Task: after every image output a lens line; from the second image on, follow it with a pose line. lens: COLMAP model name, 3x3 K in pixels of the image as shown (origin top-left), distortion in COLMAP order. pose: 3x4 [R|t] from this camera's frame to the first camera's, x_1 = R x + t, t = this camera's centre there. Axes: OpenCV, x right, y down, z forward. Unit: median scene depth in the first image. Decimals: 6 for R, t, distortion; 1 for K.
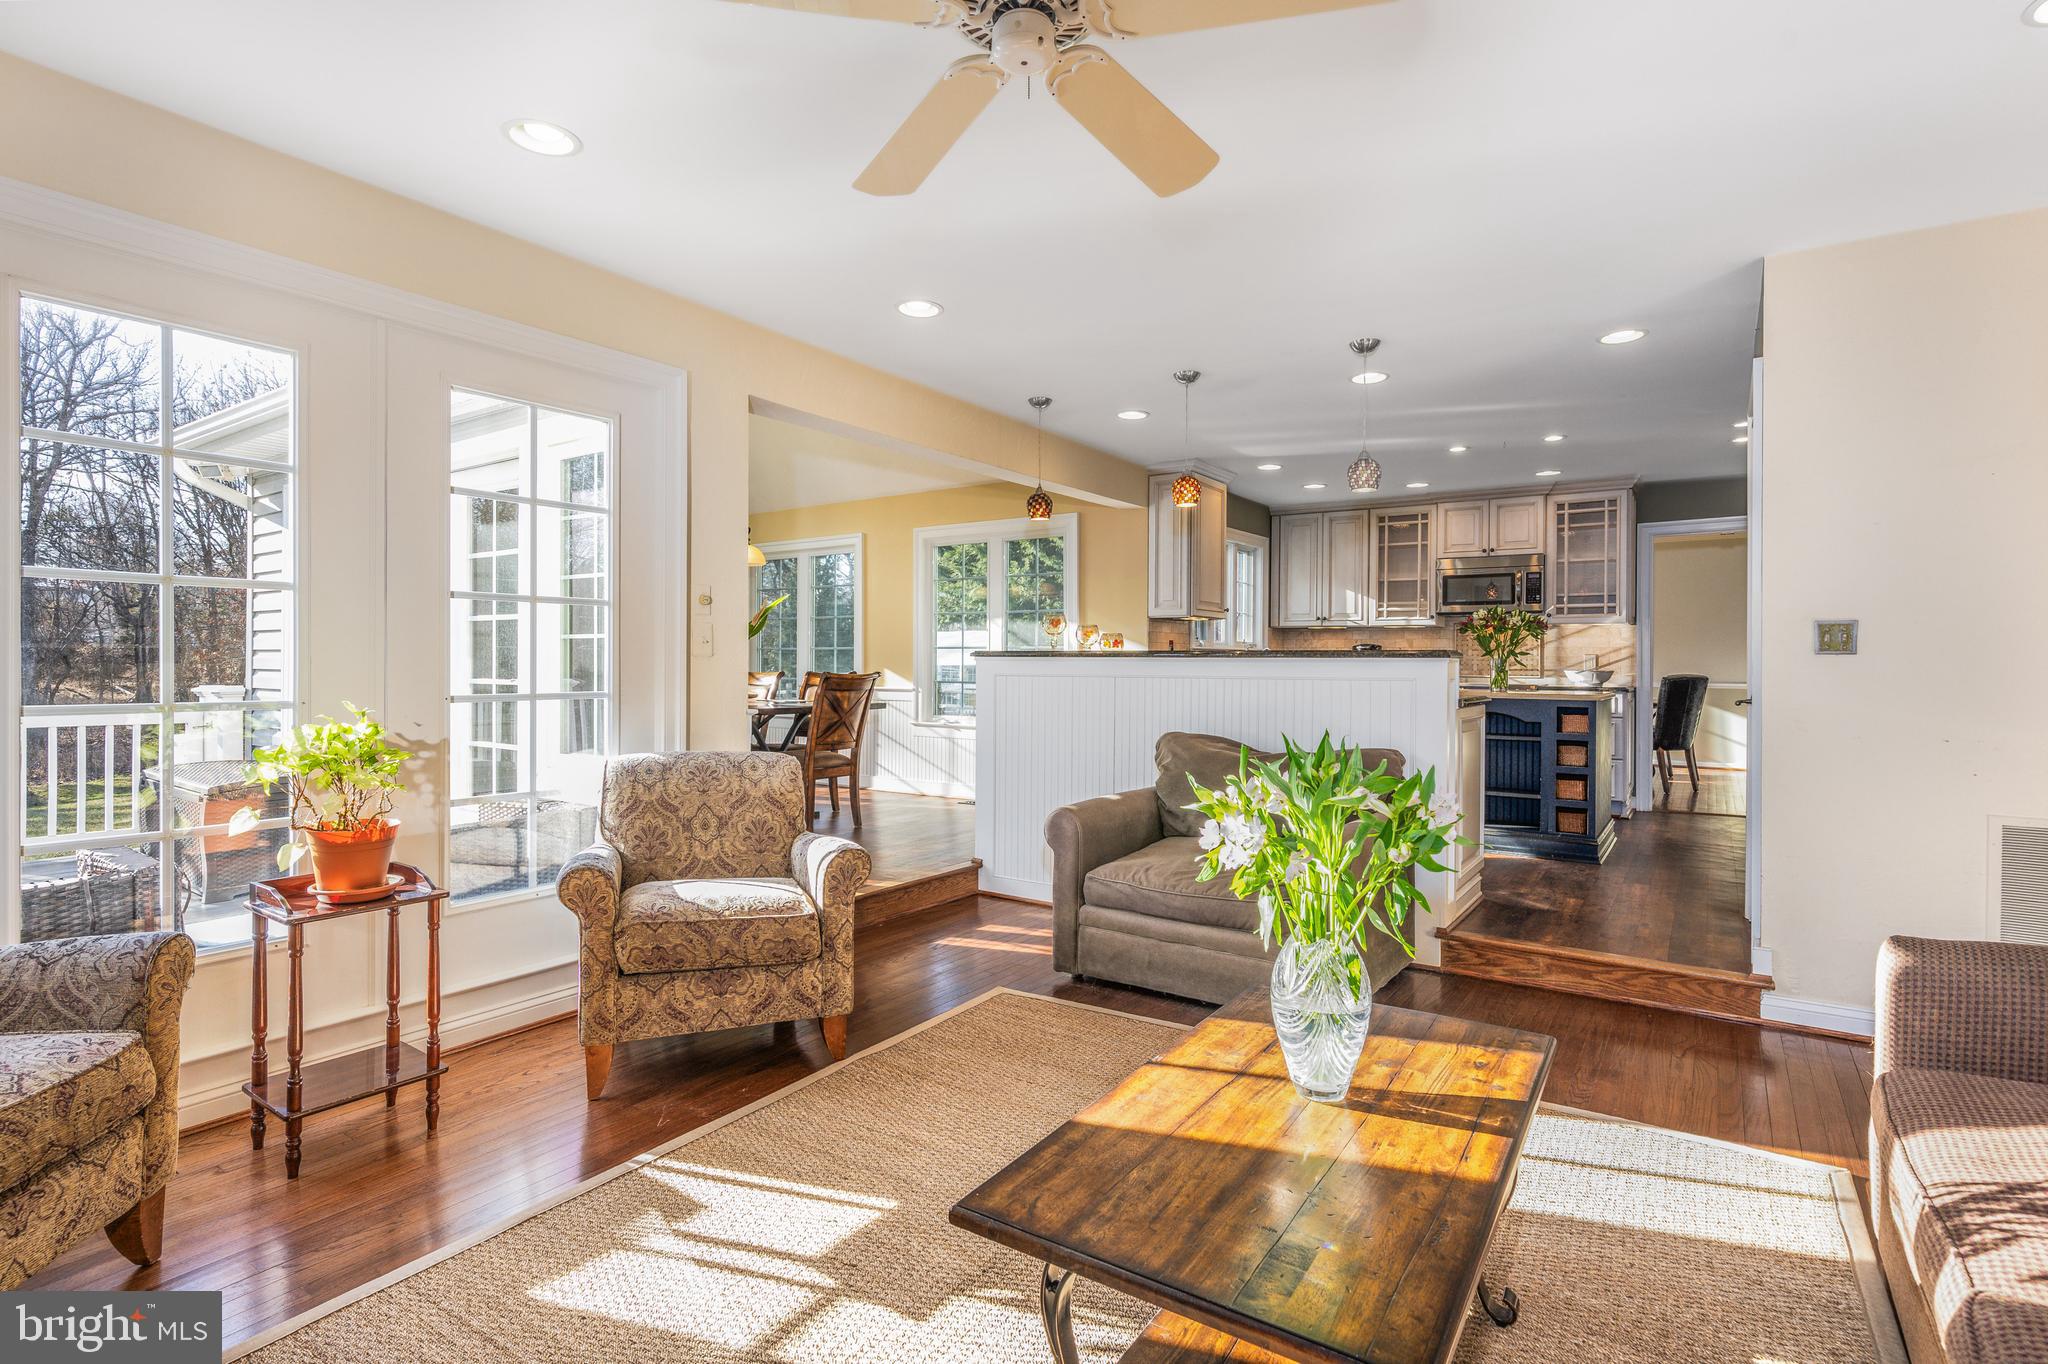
lens RADIAL K [[991.9, 0, 1022.4], [0, 991.9, 663.4], [0, 0, 1]] dist [0.003248, 0.004277]
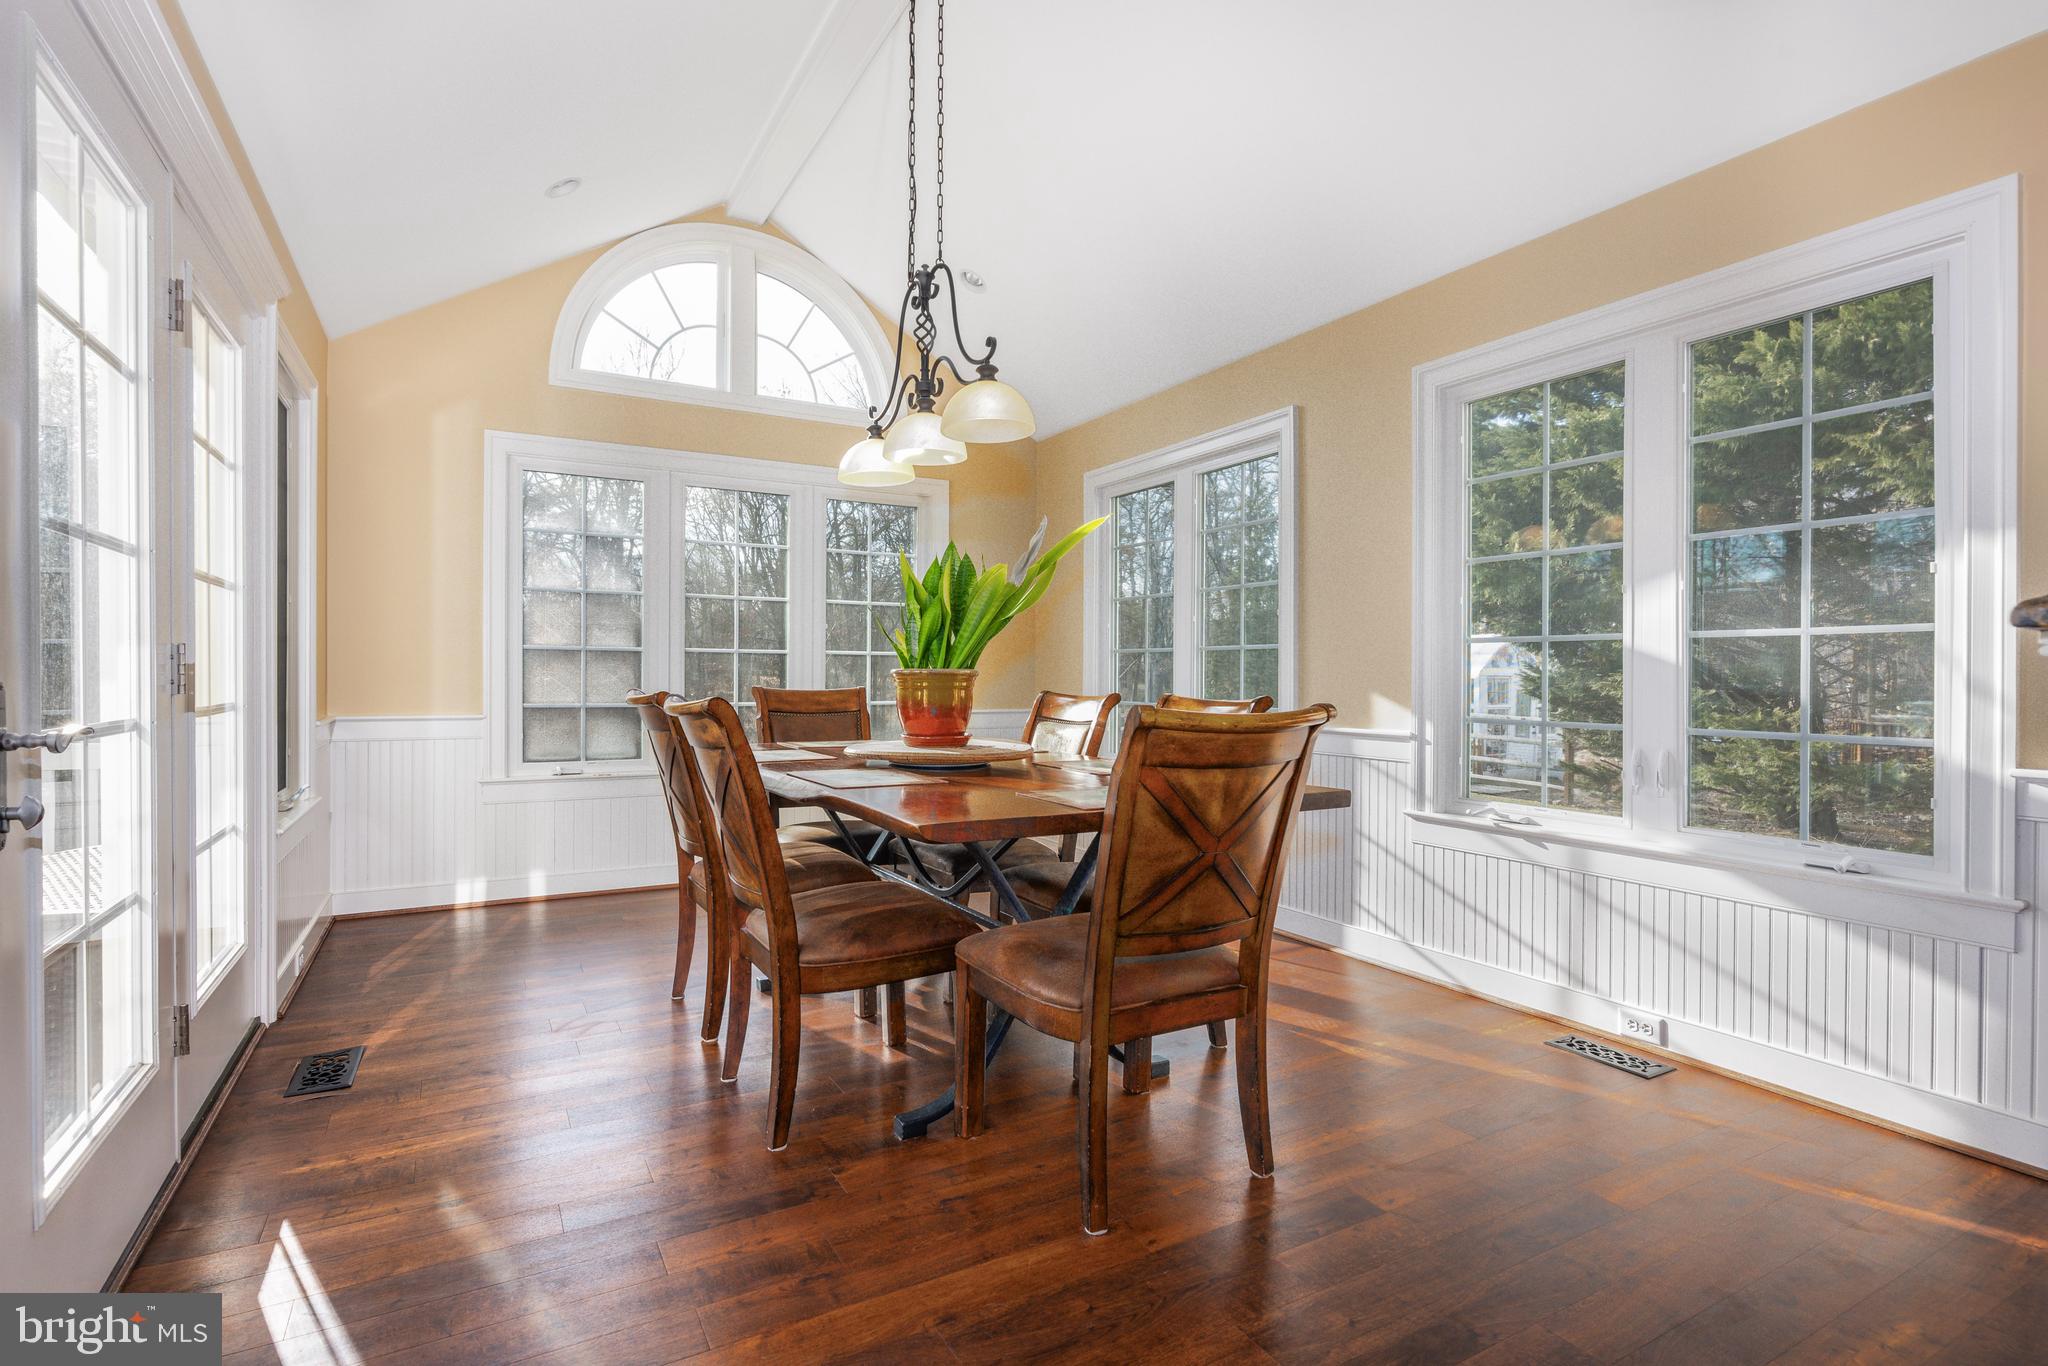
lens RADIAL K [[991.9, 0, 1026.8], [0, 991.9, 684.9], [0, 0, 1]] dist [0.003248, 0.004277]
pose [[0.906560, 0.008822, -0.421985, -0.096788], [-0.006520, 0.999955, 0.006898, 0.001714], [0.422027, -0.003502, 0.906576, 0.654999]]
